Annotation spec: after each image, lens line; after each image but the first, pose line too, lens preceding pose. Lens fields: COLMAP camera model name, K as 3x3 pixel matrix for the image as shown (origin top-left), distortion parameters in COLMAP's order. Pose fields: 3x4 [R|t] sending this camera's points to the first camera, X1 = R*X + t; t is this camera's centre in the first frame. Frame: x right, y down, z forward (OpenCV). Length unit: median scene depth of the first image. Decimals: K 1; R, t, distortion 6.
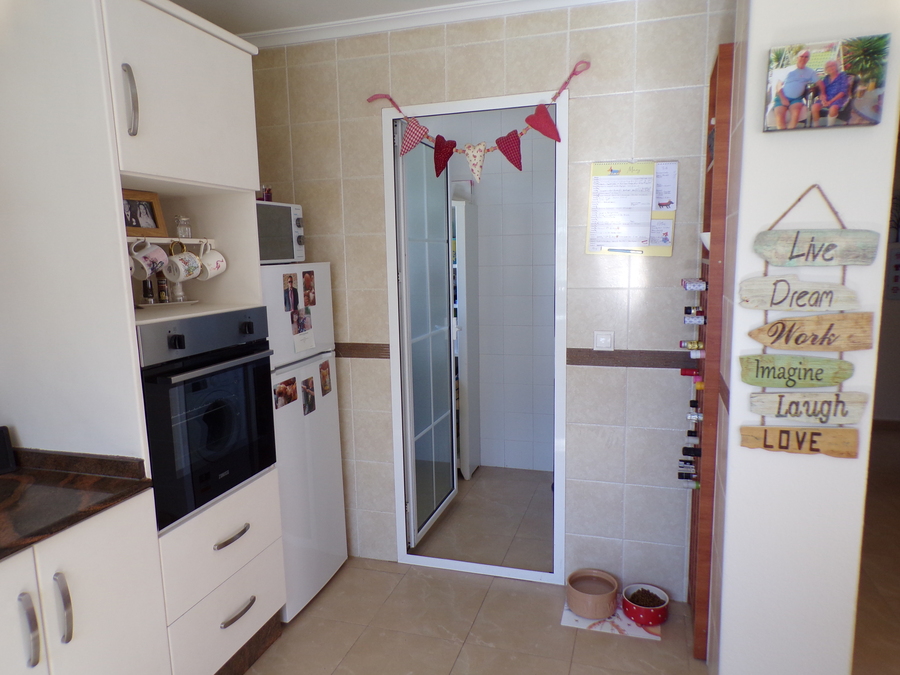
lens RADIAL K [[608.4, 0, 453.2], [0, 608.4, 343.0], [0, 0, 1]] dist [-0.007592, 0.026714]
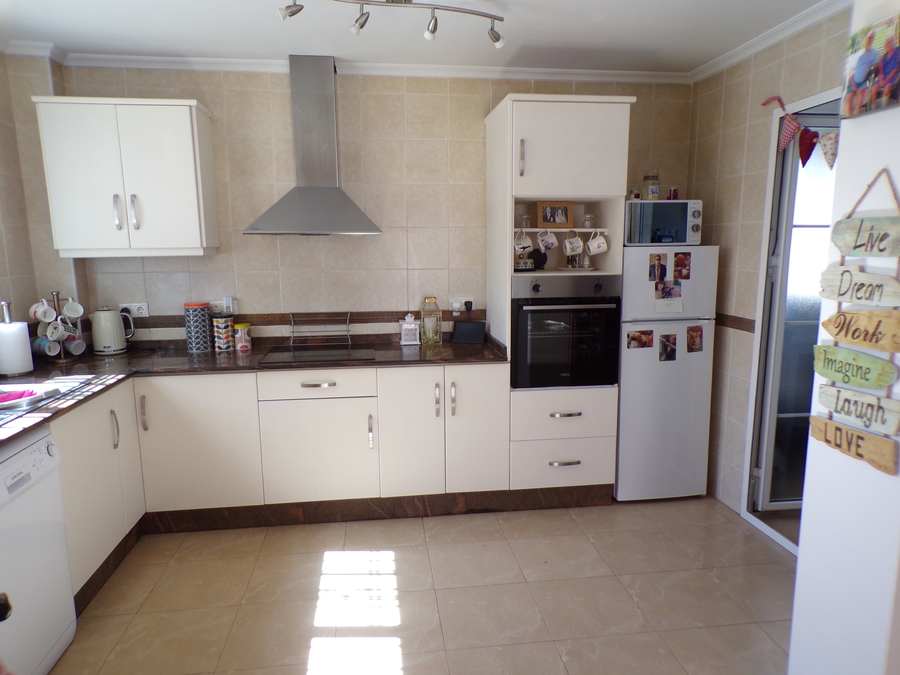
lens RADIAL K [[608.4, 0, 453.2], [0, 608.4, 343.0], [0, 0, 1]] dist [-0.007592, 0.026714]
pose [[0.416994, 0.162748, -0.894220, 1.133129], [-0.138530, 0.983724, 0.114439, -0.013563], [0.898290, 0.076156, 0.432753, 0.025114]]
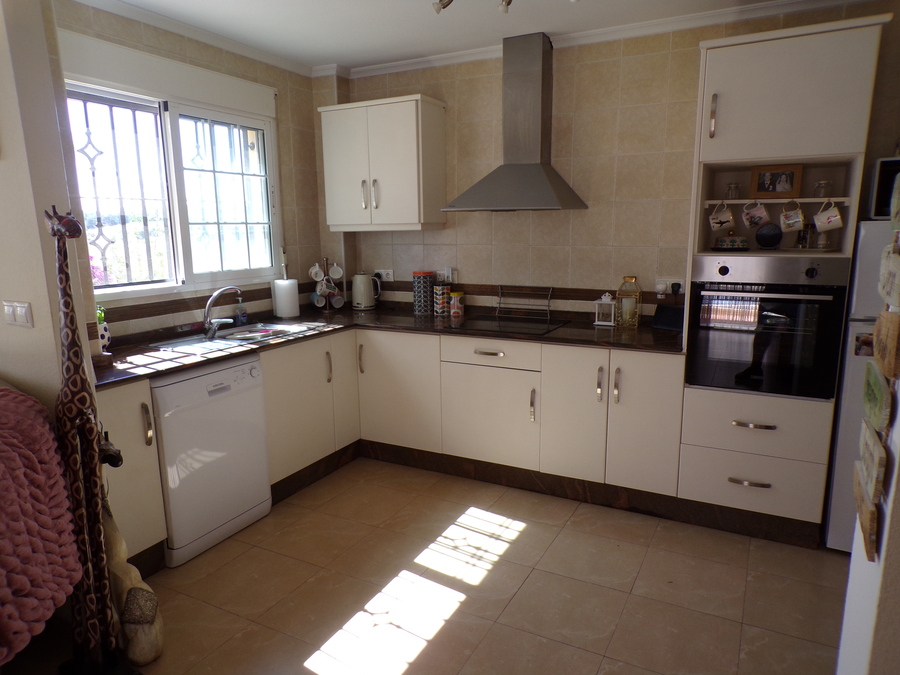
lens RADIAL K [[608.4, 0, 453.2], [0, 608.4, 343.0], [0, 0, 1]] dist [-0.007592, 0.026714]
pose [[-0.183184, 0.211263, -0.960110, 1.232694], [-0.134415, 0.962082, 0.237342, -0.103428], [0.973846, 0.172530, -0.147842, 0.642613]]
